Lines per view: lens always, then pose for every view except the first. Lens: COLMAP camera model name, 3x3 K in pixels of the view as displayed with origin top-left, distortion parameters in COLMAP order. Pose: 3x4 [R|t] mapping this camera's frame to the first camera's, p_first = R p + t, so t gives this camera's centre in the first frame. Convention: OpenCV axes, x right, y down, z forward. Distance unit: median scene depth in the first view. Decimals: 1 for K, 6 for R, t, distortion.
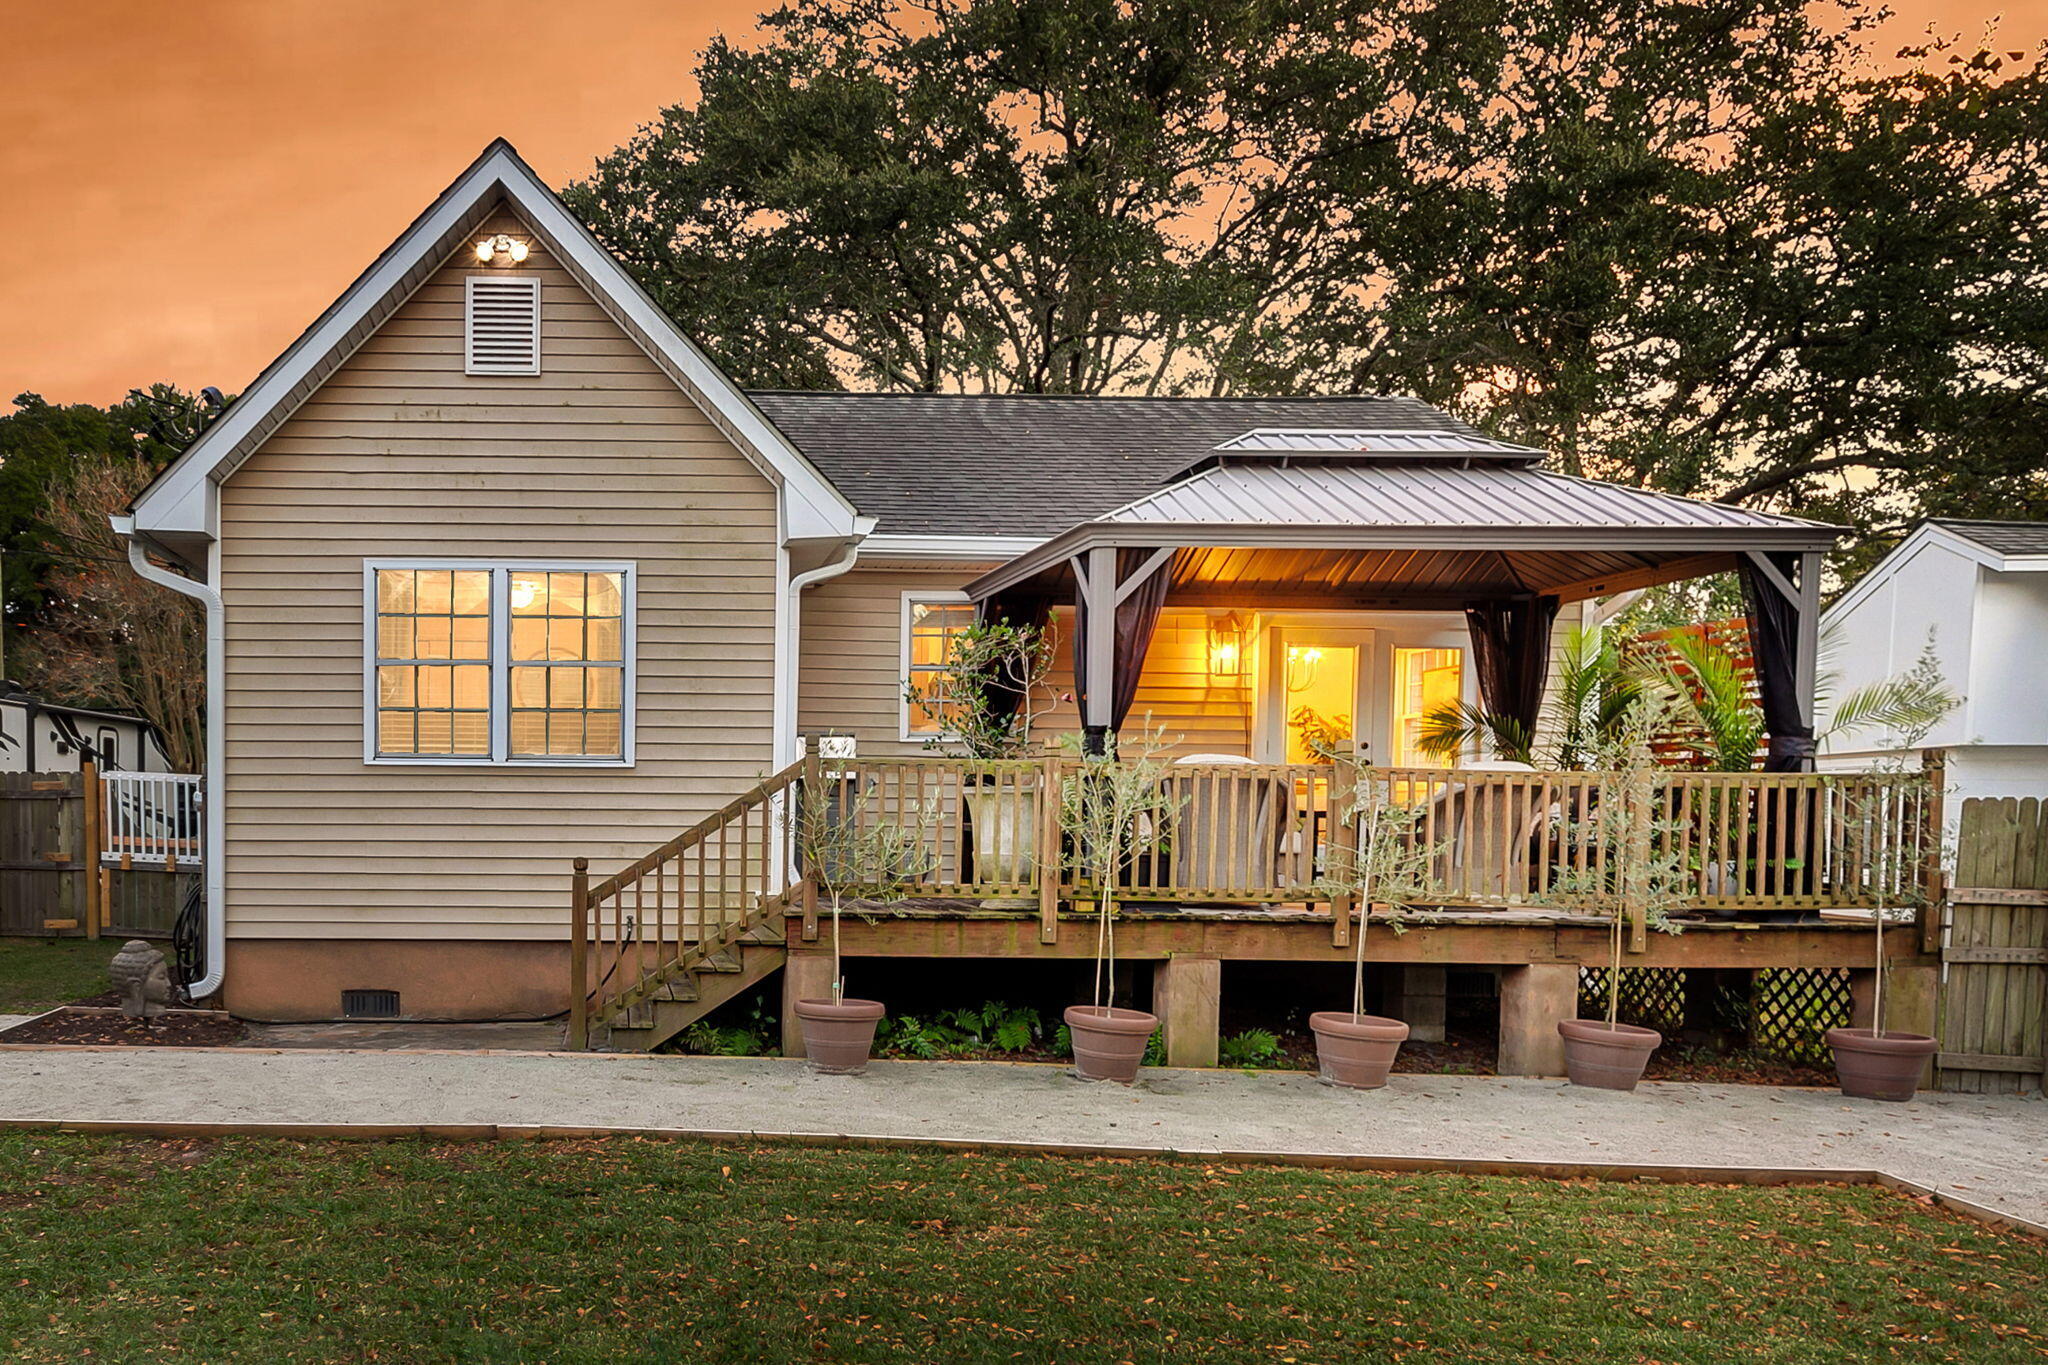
lens RADIAL K [[1663.5, 0, 515.4], [0, 1663.5, 942.2], [0, 0, 1]] dist [-0.006451, 0.004990]
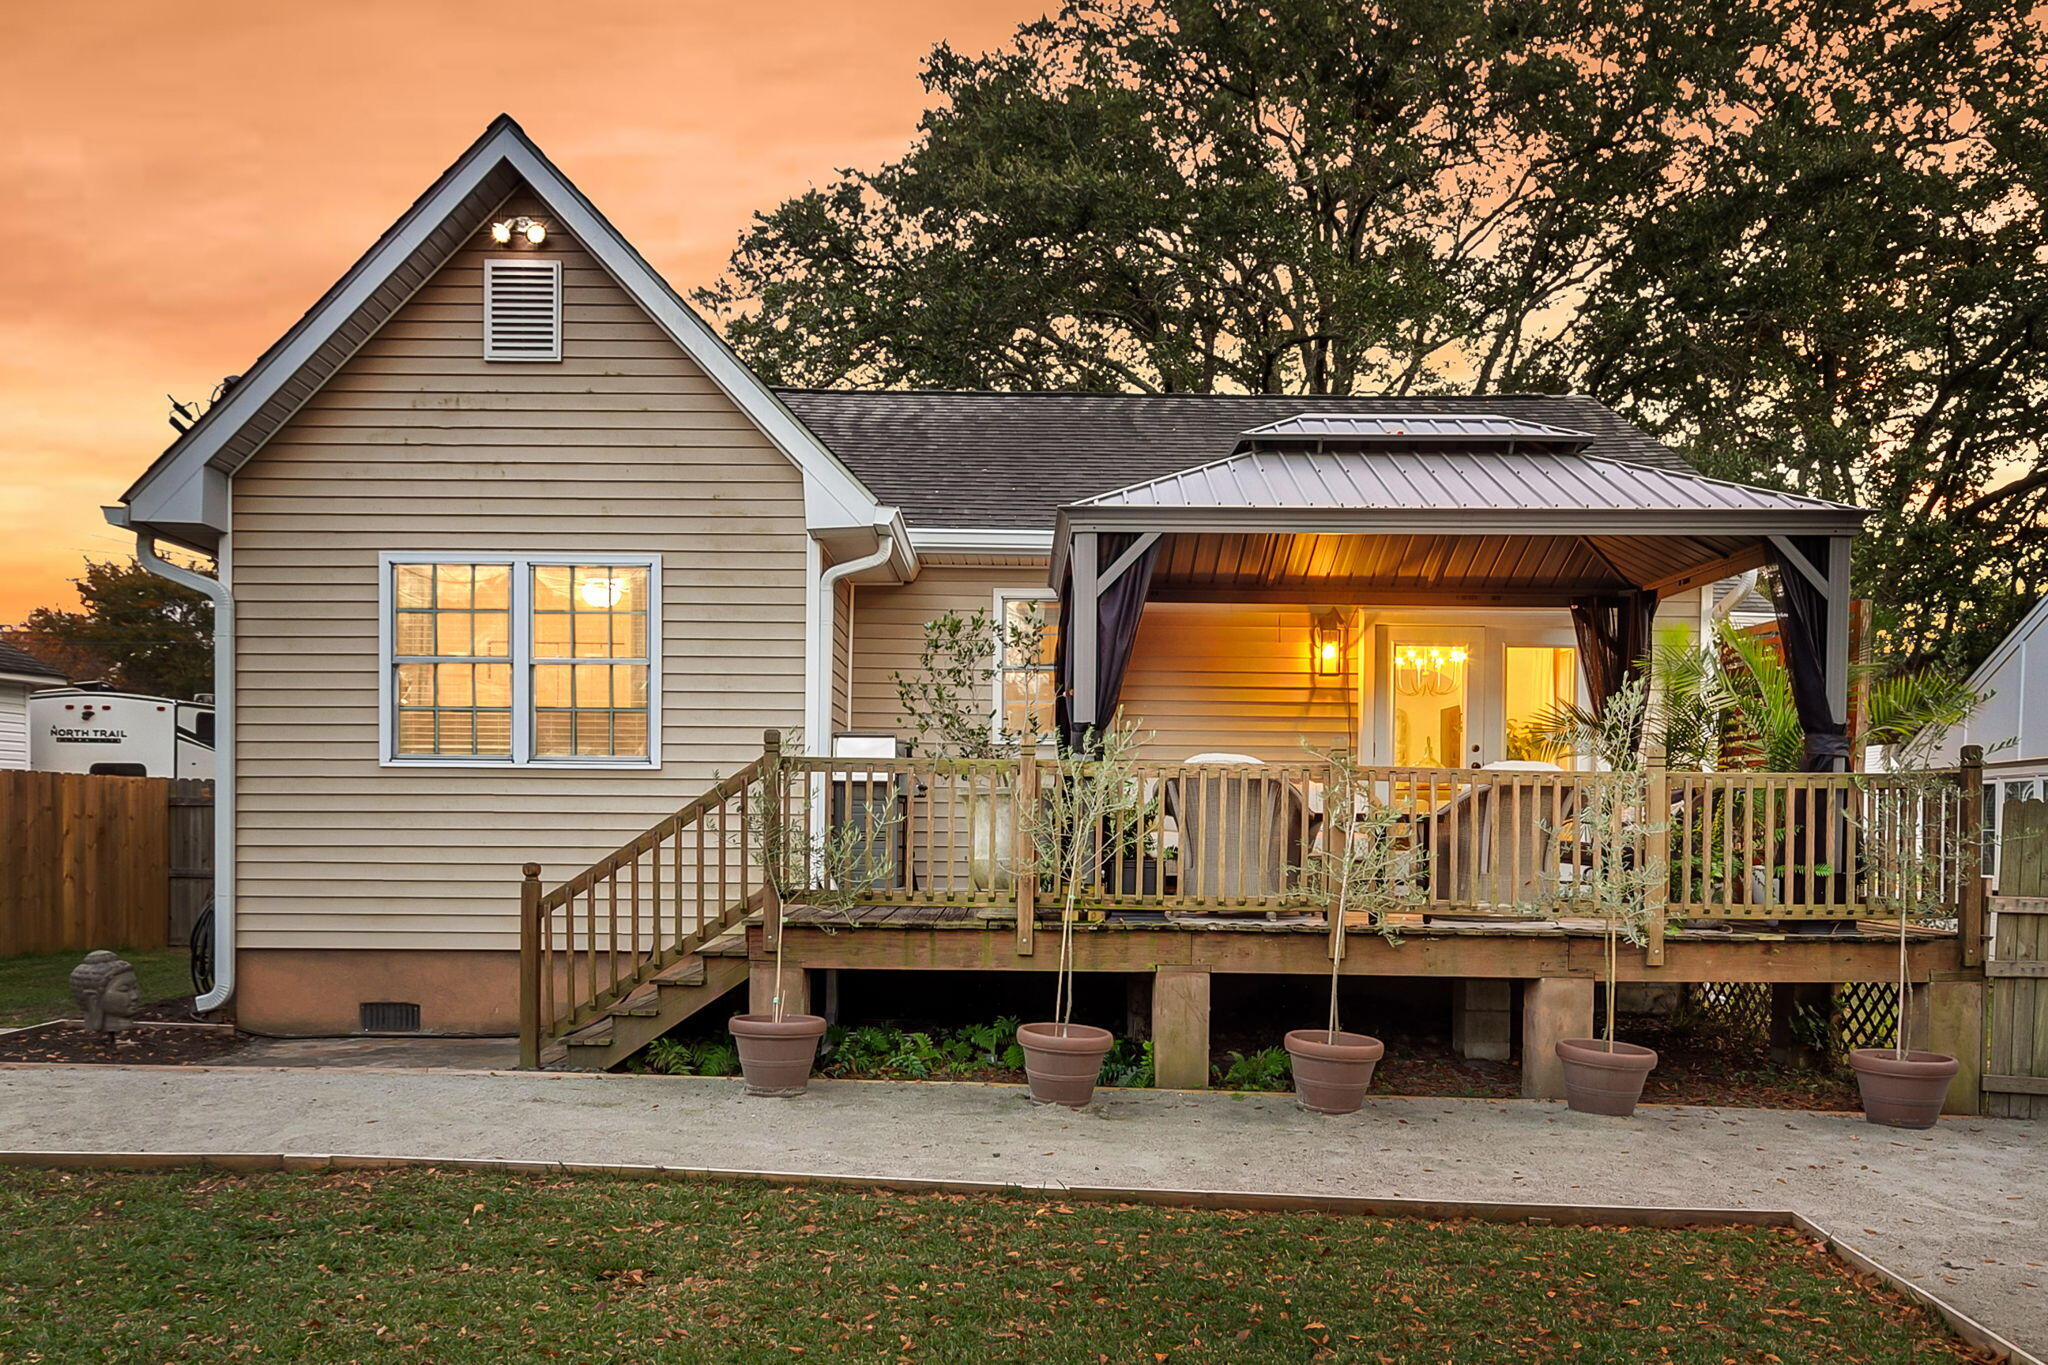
lens RADIAL K [[1618.8, 0, 930.8], [0, 1618.8, 904.9], [0, 0, 1]] dist [-0.000344, -0.003536]
pose [[0.999946, 0.001017, -0.010346, 0.272094], [-0.001312, 0.999592, -0.028523, -0.001418], [0.010313, 0.028535, 0.999540, 0.089161]]
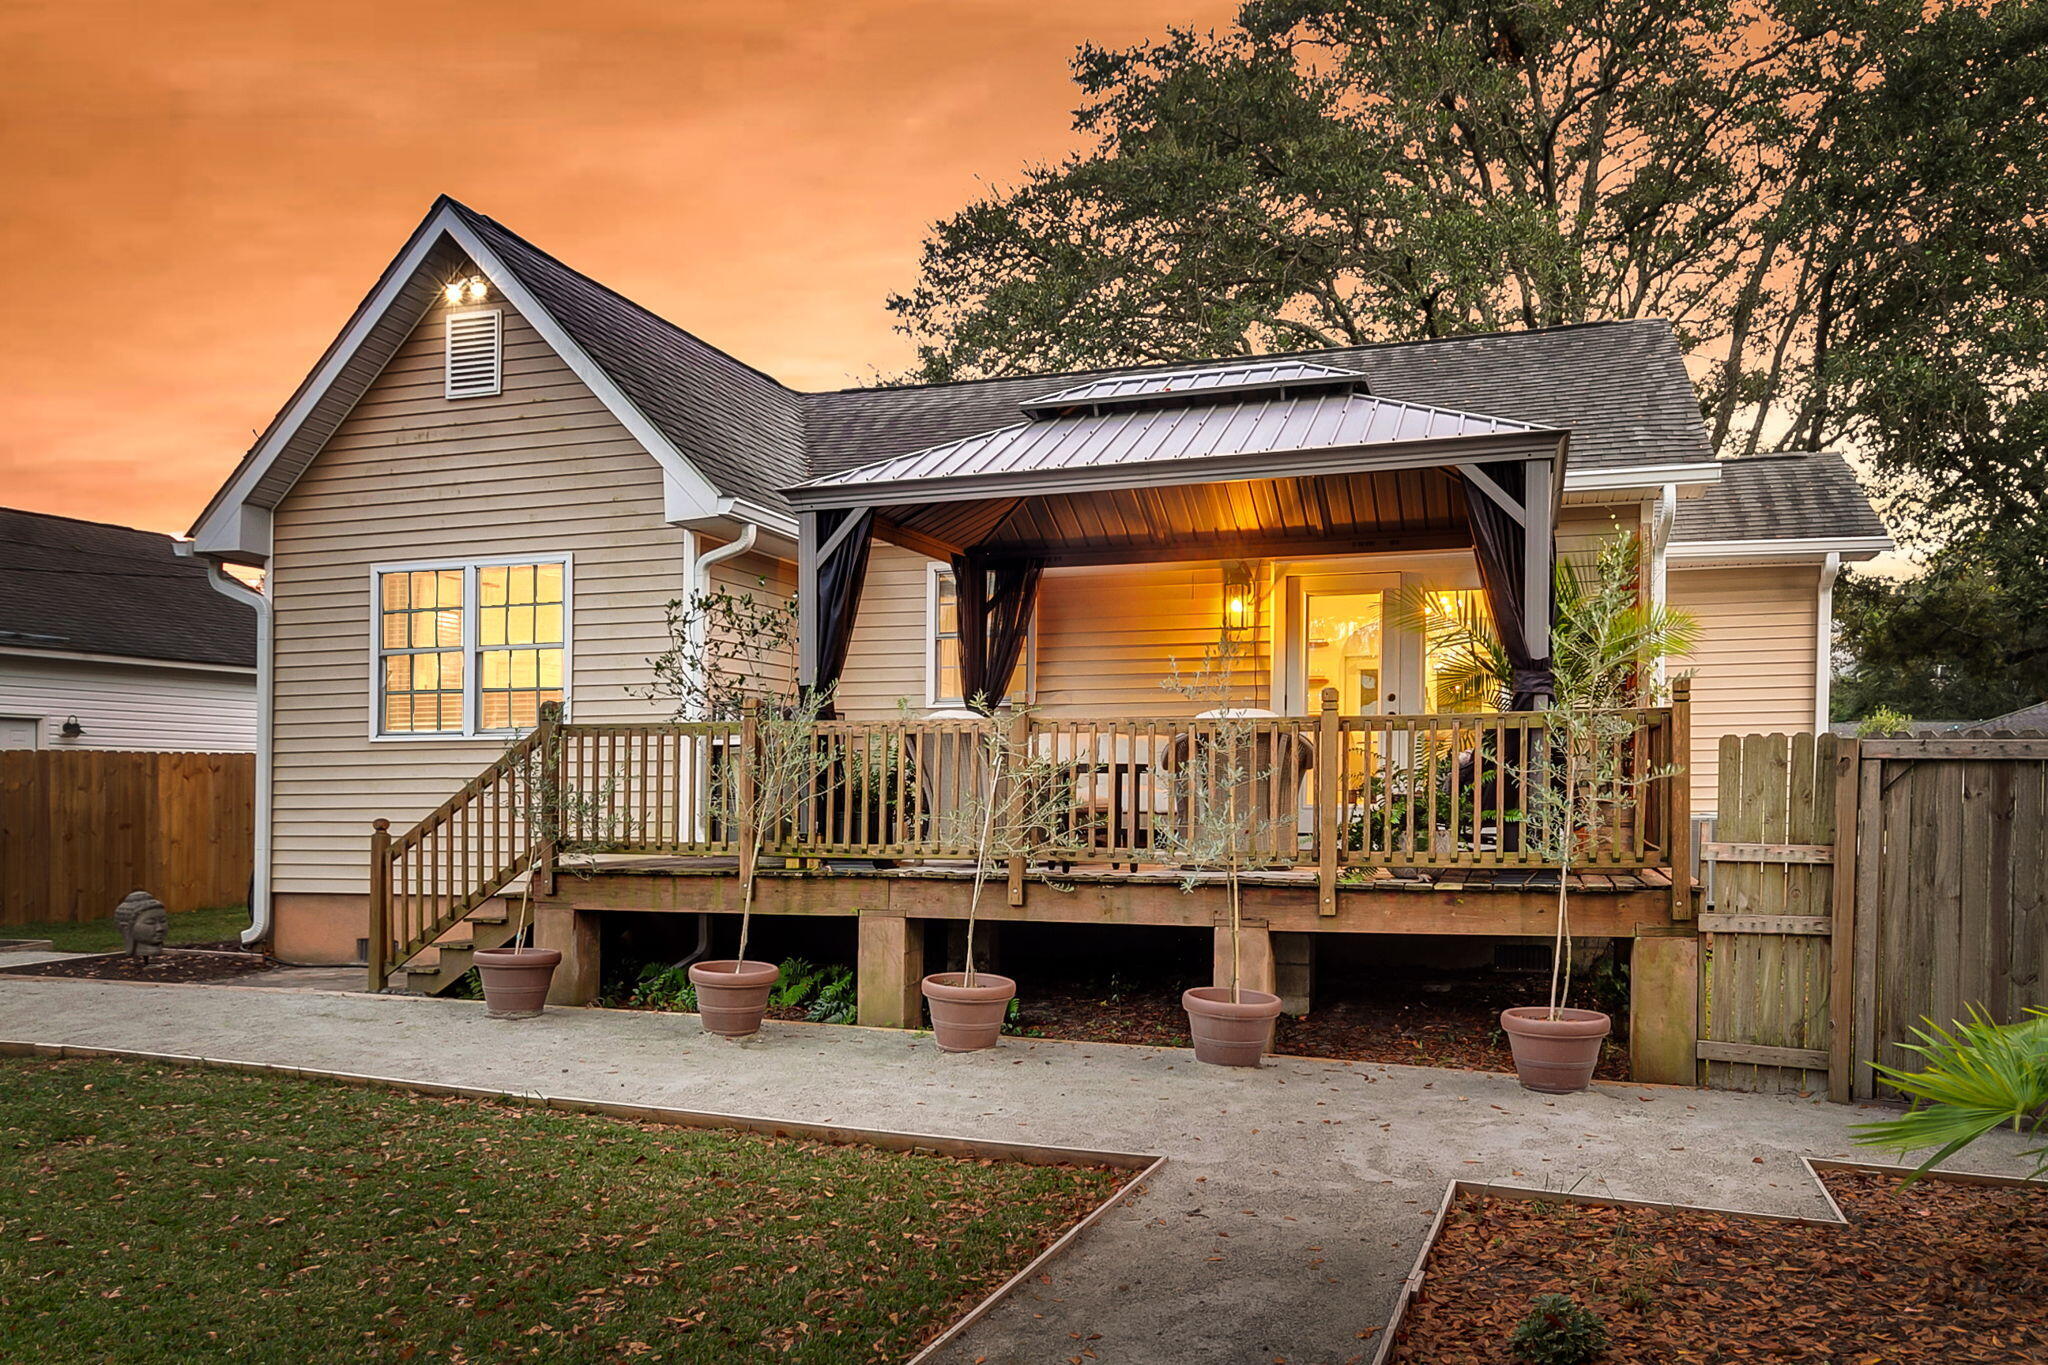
lens RADIAL K [[1590.2, 0, 927.3], [0, 1590.2, 819.0], [0, 0, 1]] dist [0.000462, 0.000824]
pose [[0.944176, -0.006925, -0.329369, 0.732729], [-0.014294, 0.997976, -0.061960, 0.010244], [0.329132, 0.063209, 0.942166, 0.112507]]
